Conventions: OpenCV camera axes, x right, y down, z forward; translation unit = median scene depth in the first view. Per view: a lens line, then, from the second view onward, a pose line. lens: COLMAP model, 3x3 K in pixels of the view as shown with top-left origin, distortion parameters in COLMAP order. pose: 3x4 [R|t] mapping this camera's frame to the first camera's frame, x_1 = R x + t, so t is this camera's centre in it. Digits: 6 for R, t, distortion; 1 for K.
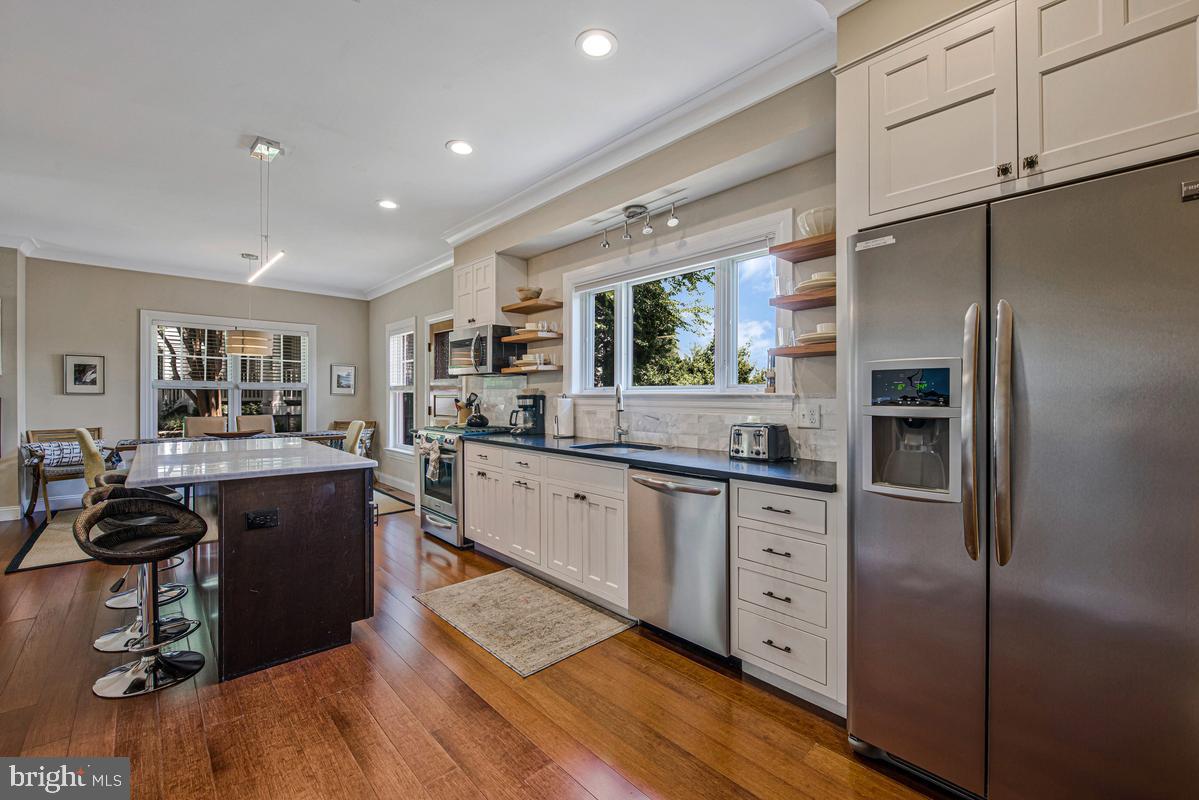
lens RADIAL K [[498.2, 0, 603.3], [0, 498.2, 398.6], [0, 0, 1]] dist [-0.015142, -0.000716]
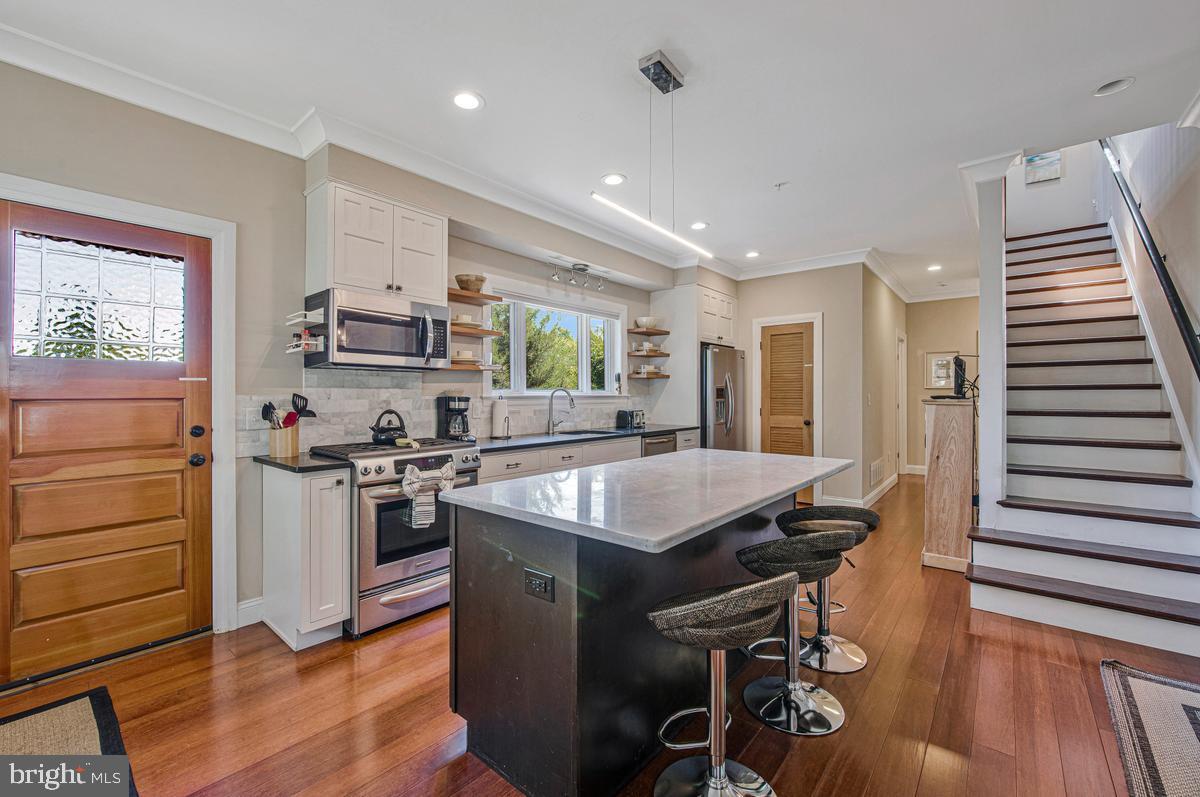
lens RADIAL K [[484.6, 0, 607.0], [0, 484.6, 391.4], [0, 0, 1]] dist [-0.001885, -0.000254]
pose [[-0.123709, 0.001156, 0.992318, -0.810814], [0.004241, 0.999991, -0.000636, -0.011526], [-0.992309, 0.004129, -0.123713, 0.673775]]
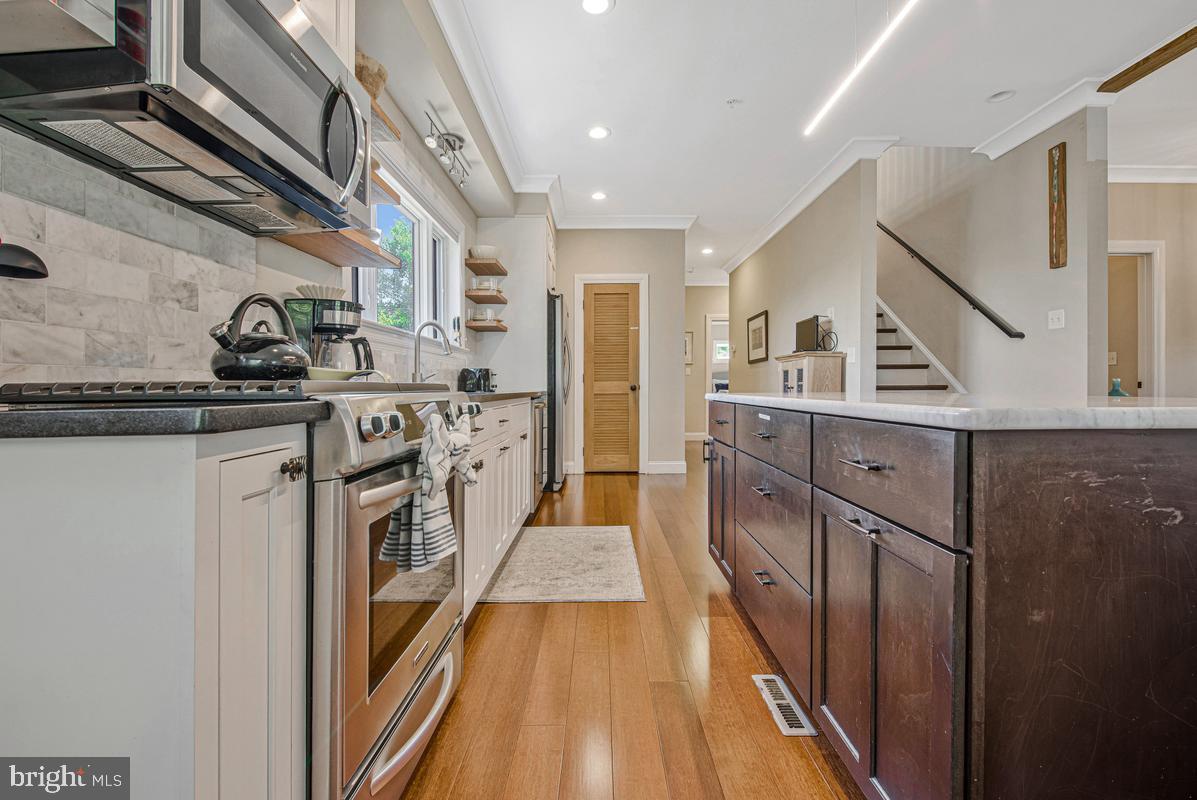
lens RADIAL K [[497.4, 0, 593.3], [0, 497.4, 395.2], [0, 0, 1]] dist [-0.015142, -0.000716]
pose [[-0.720252, -0.010415, 0.693634, -0.482724], [0.004762, 0.999790, 0.019957, 0.051122], [-0.693696, 0.017677, -0.720051, 0.915460]]
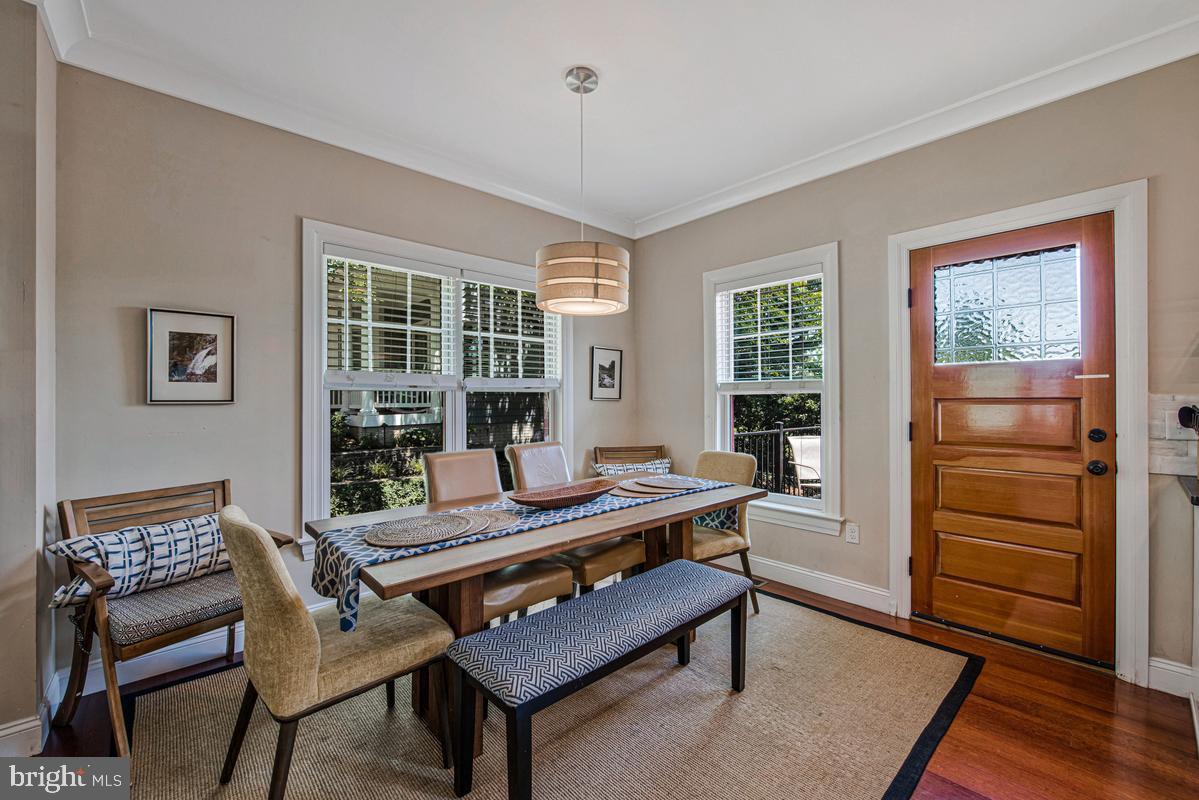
lens RADIAL K [[498.2, 0, 606.7], [0, 498.2, 393.9], [0, 0, 1]] dist [-0.015142, -0.000716]
pose [[0.999882, -0.009044, -0.012421, -0.708246], [0.008830, 0.999813, -0.017207, -0.006608], [0.012574, 0.017095, 0.999775, 0.587643]]
